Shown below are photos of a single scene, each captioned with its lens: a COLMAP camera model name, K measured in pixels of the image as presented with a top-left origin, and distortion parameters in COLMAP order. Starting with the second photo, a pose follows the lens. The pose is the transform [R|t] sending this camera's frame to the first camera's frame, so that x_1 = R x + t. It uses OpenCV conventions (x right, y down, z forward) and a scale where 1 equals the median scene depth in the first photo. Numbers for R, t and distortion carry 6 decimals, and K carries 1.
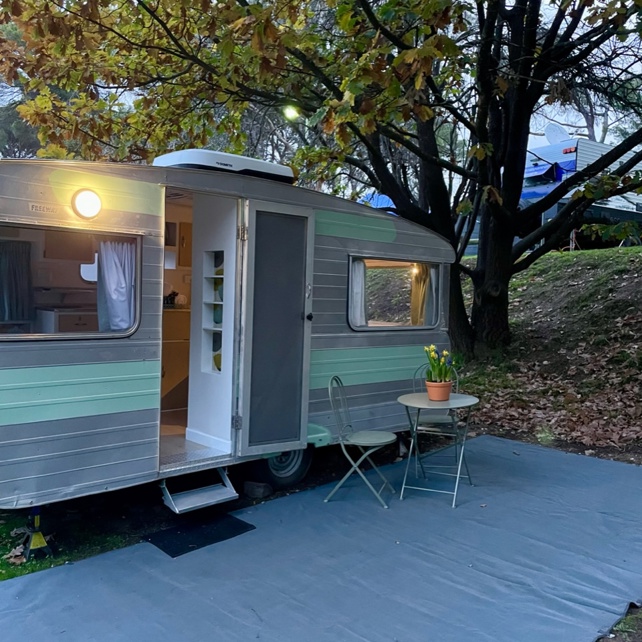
lens RADIAL K [[659.6, 0, 320.4], [0, 659.6, 320.3], [0, 0, 1]] dist [0.087219, 0.000000]
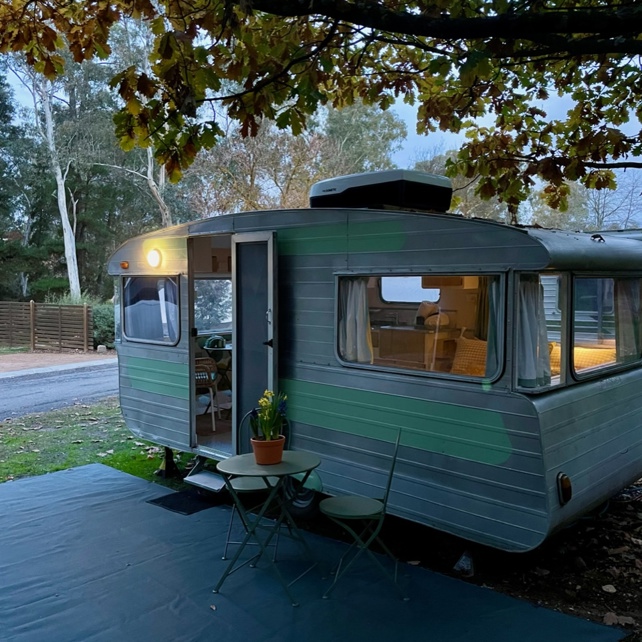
lens RADIAL K [[659.6, 0, 322.9], [0, 659.6, 323.7], [0, 0, 1]] dist [0.087219, 0.000000]
pose [[0.046969, 0.040108, -0.998091, 1.171982], [-0.030851, 0.998775, 0.038683, -0.090390], [0.998420, 0.028975, 0.048149, 1.259686]]
